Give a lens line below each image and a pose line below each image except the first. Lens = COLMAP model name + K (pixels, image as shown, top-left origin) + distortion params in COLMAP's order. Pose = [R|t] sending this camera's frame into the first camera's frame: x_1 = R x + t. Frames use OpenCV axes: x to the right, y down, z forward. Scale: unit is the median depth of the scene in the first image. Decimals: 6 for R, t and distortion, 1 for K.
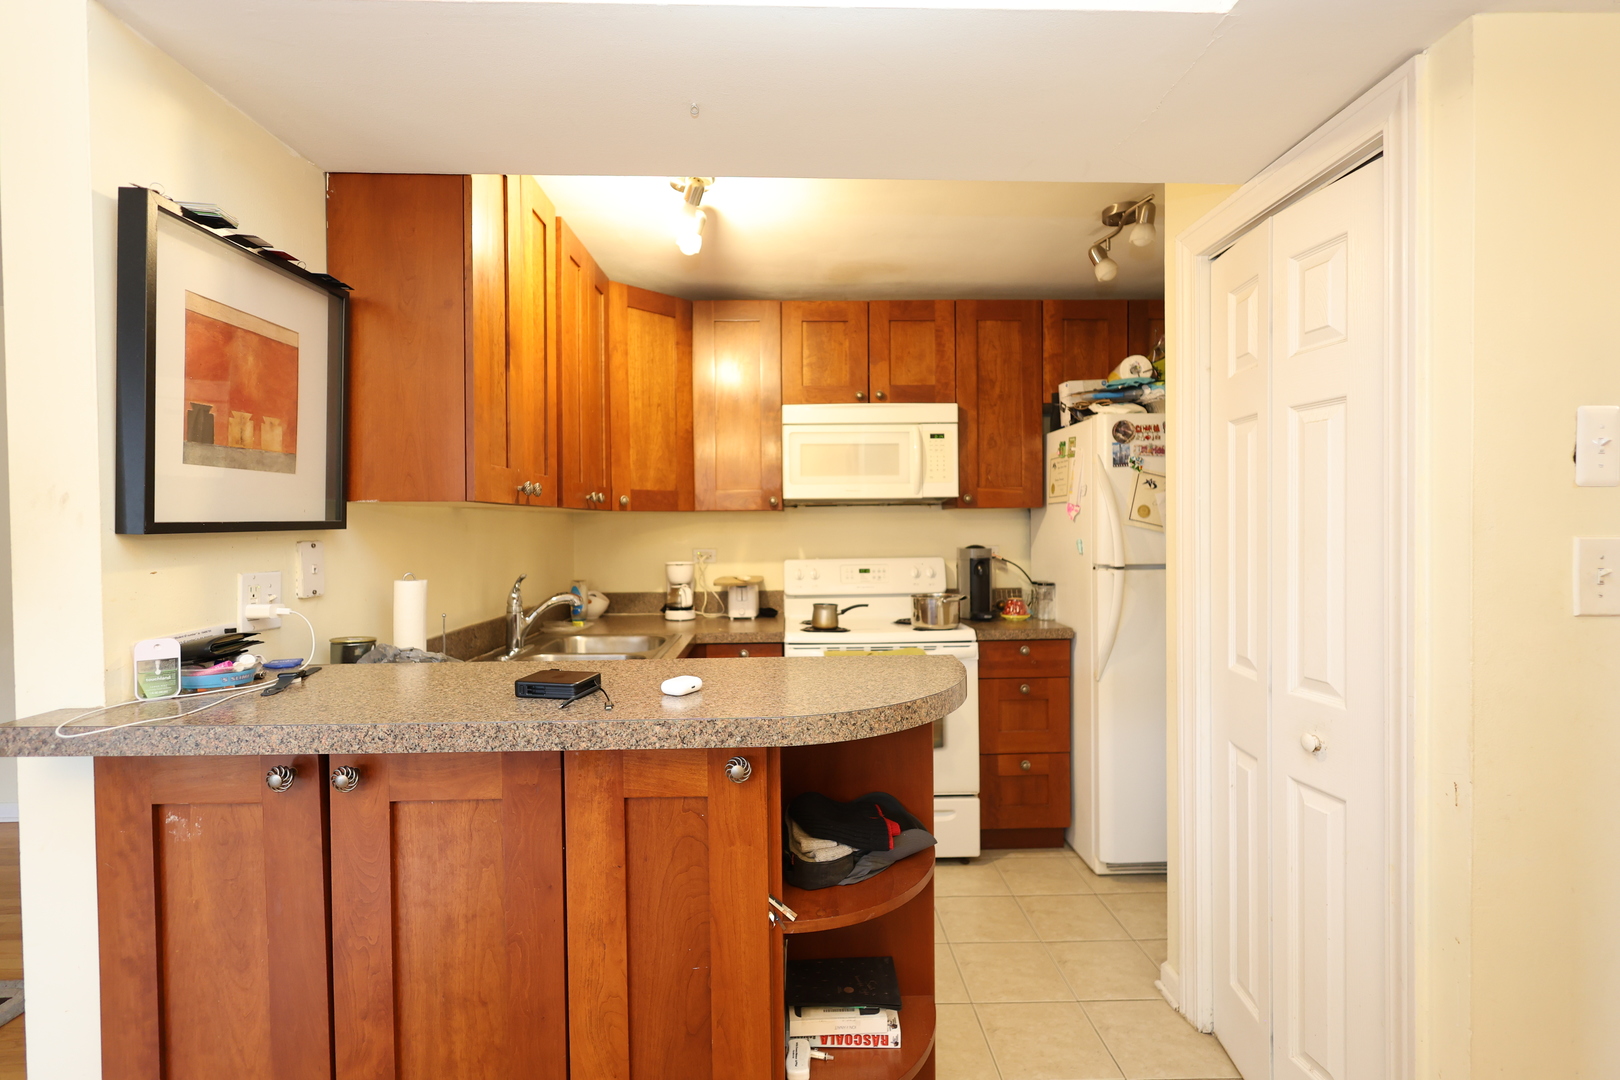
lens RADIAL K [[754.0, 0, 799.7], [0, 754.0, 535.3], [0, 0, 1]] dist [-0.001421, 0.000309]
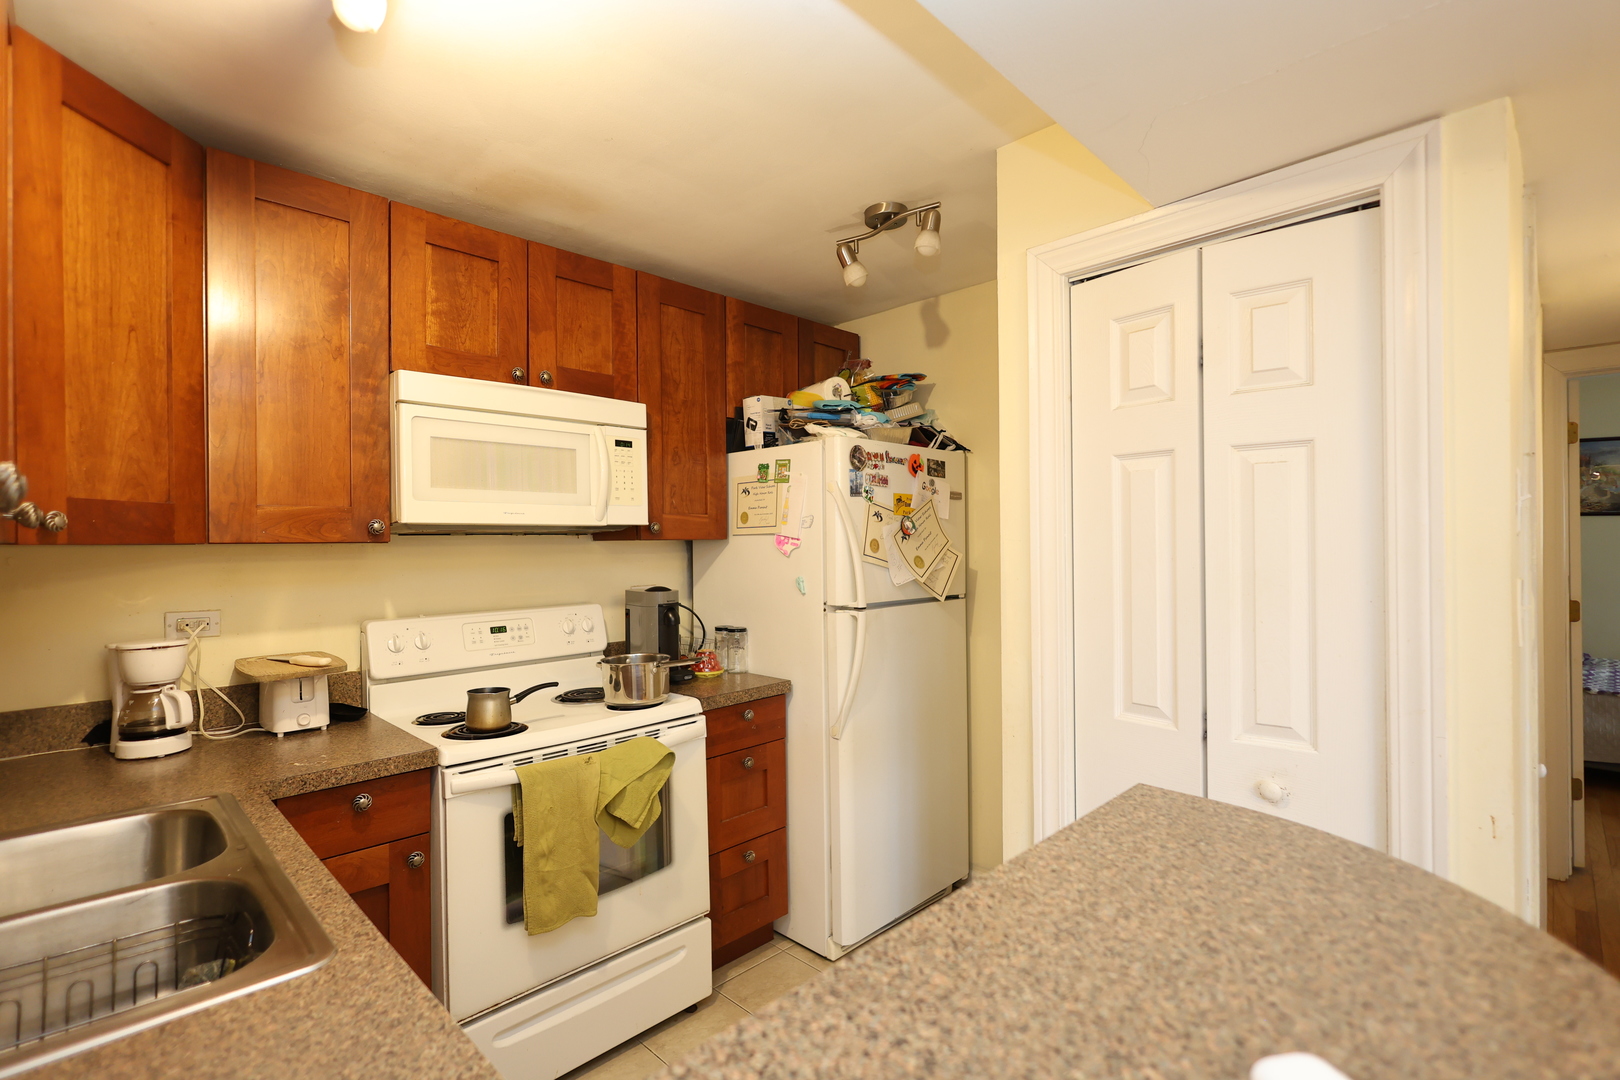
lens RADIAL K [[754.0, 0, 808.6], [0, 754.0, 540.6], [0, 0, 1]] dist [-0.001421, 0.000309]
pose [[0.719009, 0.003767, 0.694990, -0.213631], [0.014596, 0.999683, -0.020519, -0.018170], [-0.694847, 0.024897, 0.718726, 0.347848]]
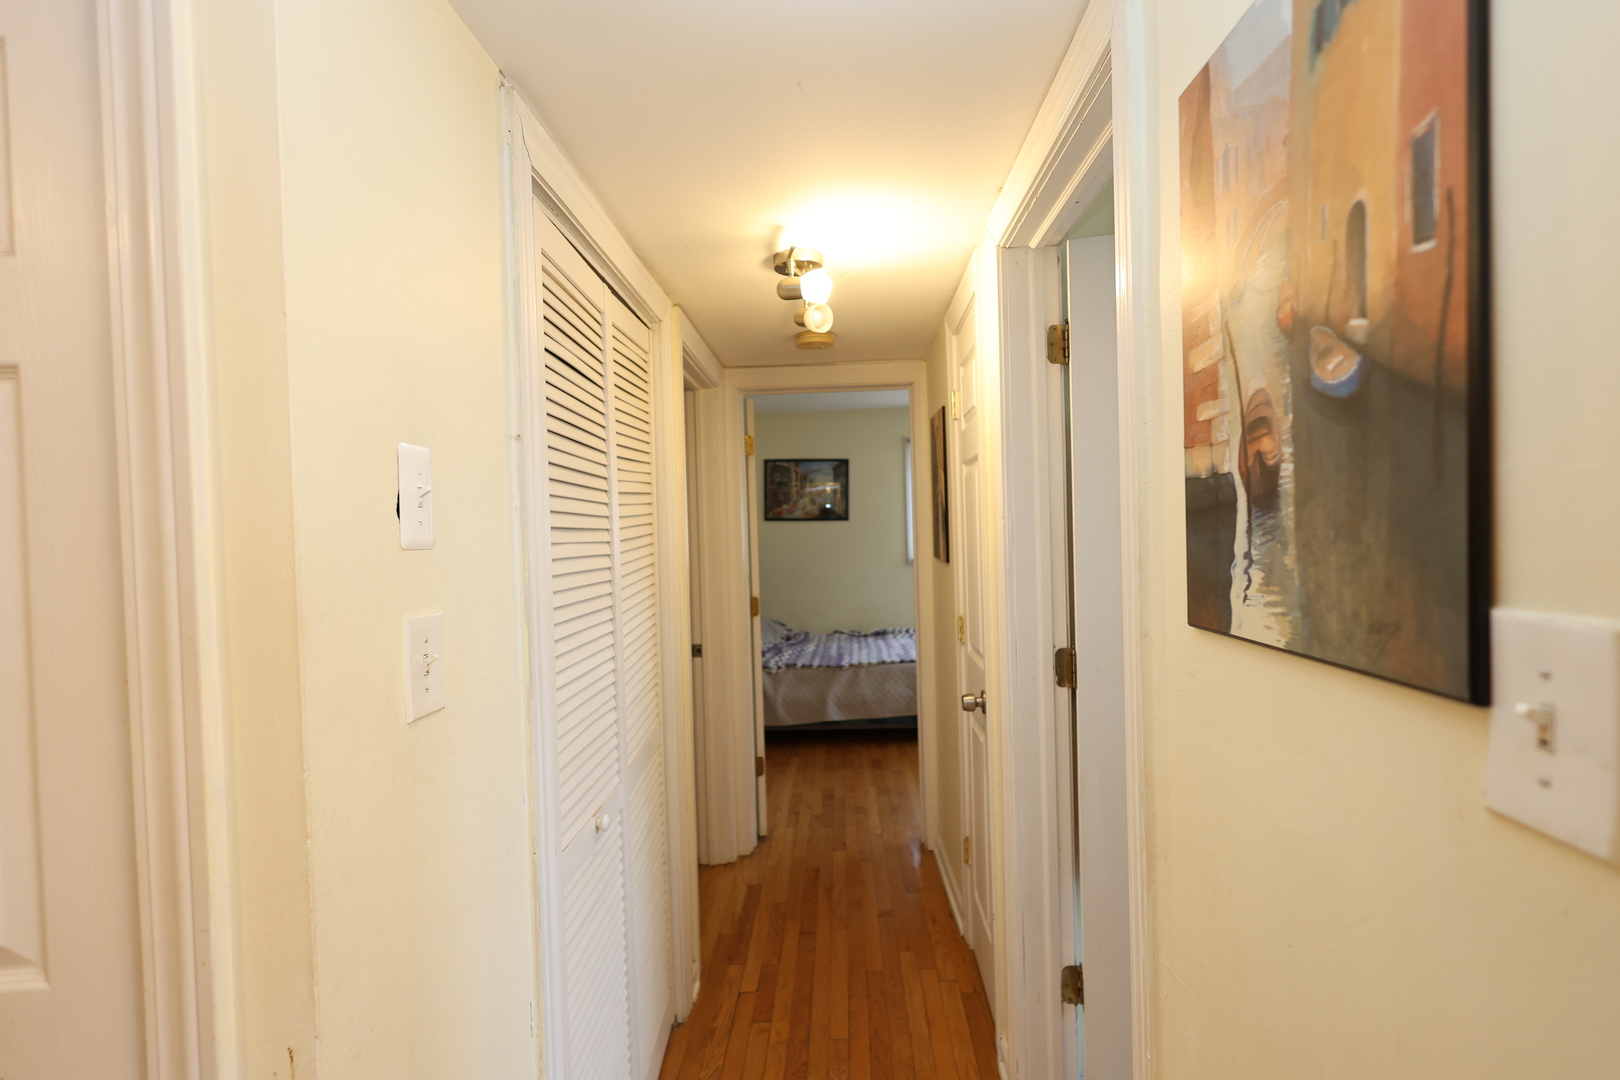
lens RADIAL K [[754.0, 0, 814.6], [0, 754.0, 542.6], [0, 0, 1]] dist [-0.001421, 0.000309]
pose [[0.055020, -0.001923, 0.998483, 0.115311], [0.051285, 0.998684, -0.000903, -0.018668], [-0.997167, 0.051257, 0.055046, 0.205245]]
